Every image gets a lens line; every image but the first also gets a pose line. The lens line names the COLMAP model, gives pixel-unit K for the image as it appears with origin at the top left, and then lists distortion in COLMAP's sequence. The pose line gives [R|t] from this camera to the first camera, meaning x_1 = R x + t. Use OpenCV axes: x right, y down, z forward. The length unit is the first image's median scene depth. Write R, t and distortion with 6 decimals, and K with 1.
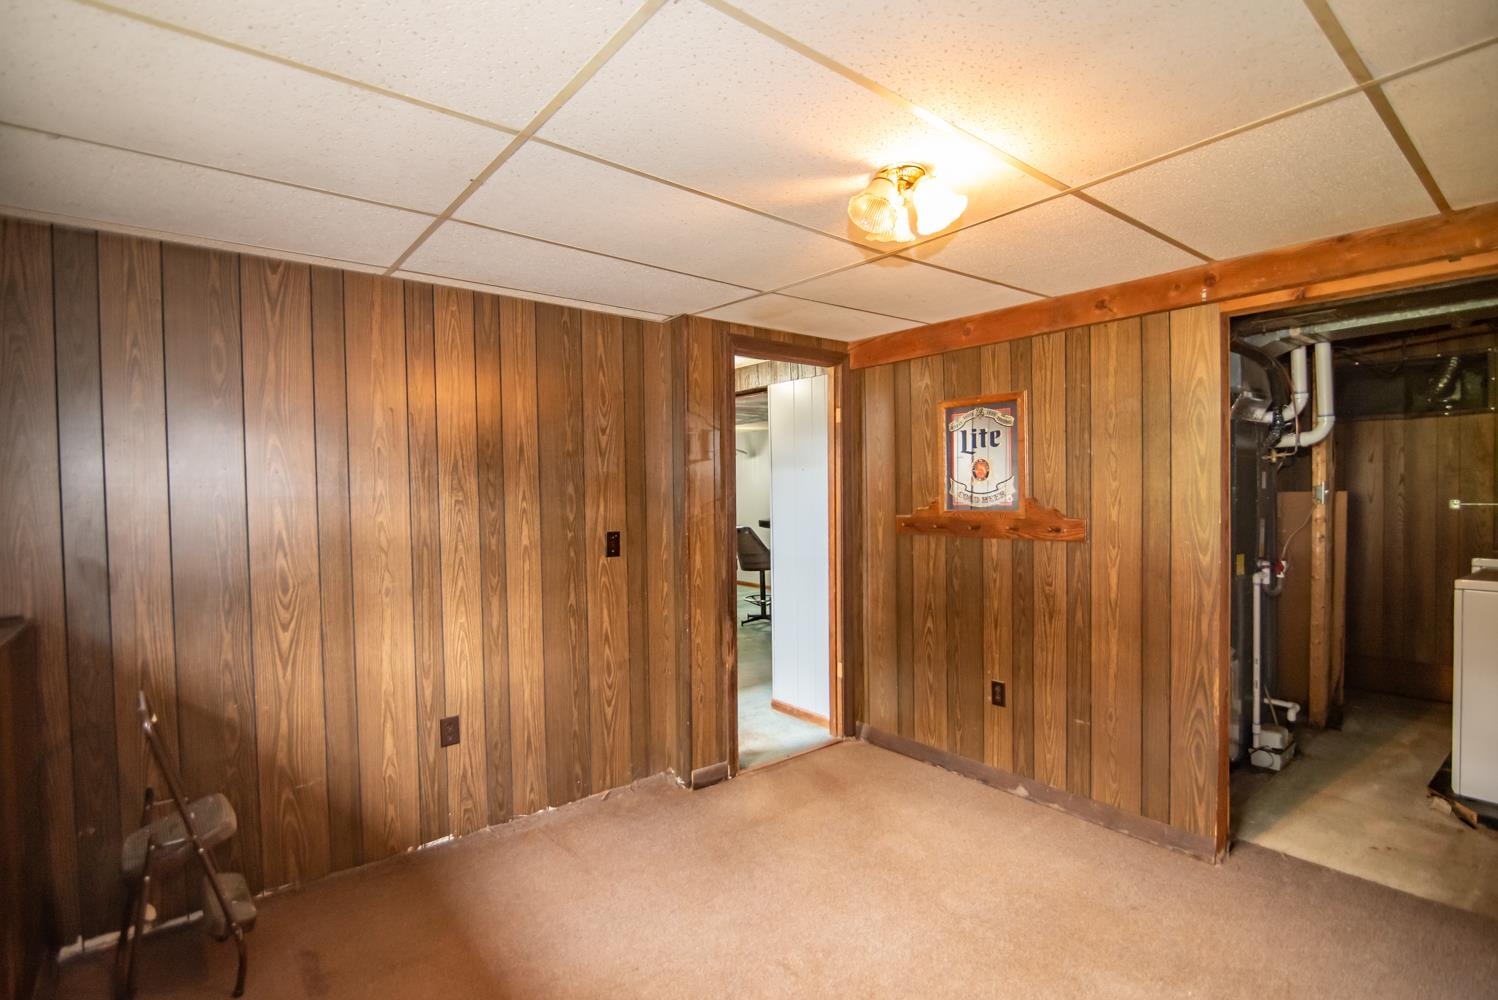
lens RADIAL K [[694.3, 0, 731.1], [0, 694.3, 503.8], [0, 0, 1]] dist [-0.021452, 0.000761]
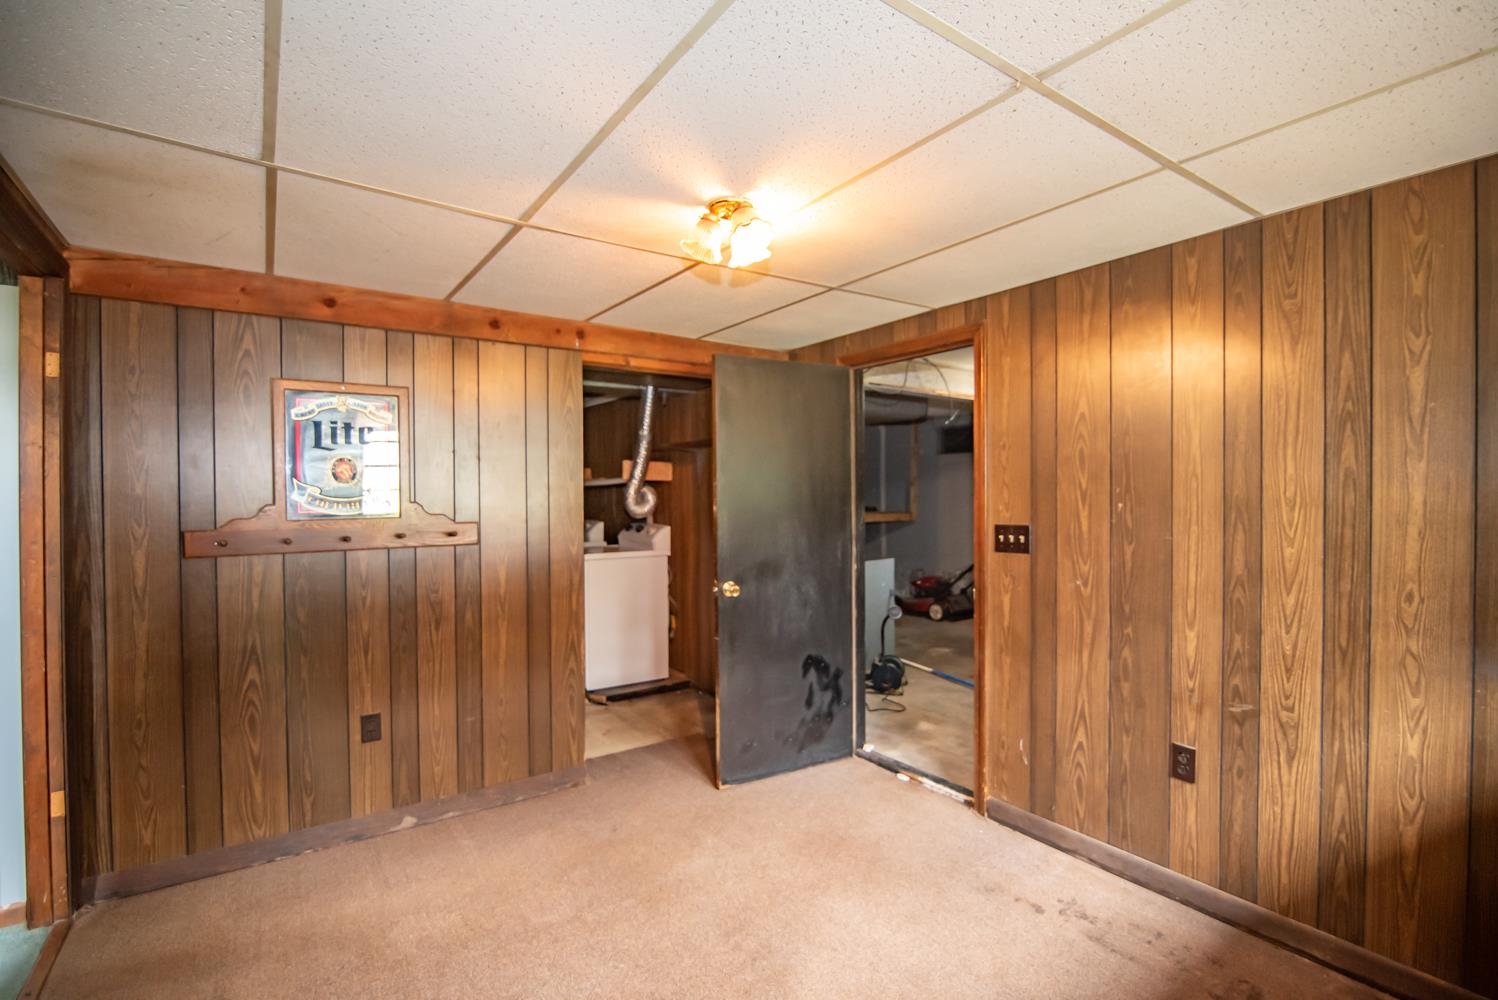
lens RADIAL K [[694.3, 0, 731.1], [0, 694.3, 503.8], [0, 0, 1]] dist [-0.021452, 0.000761]
pose [[0.060965, 0.003327, 0.998134, -0.484404], [0.024858, 0.999679, -0.004850, 0.008056], [-0.997830, 0.025108, 0.060863, 0.516888]]
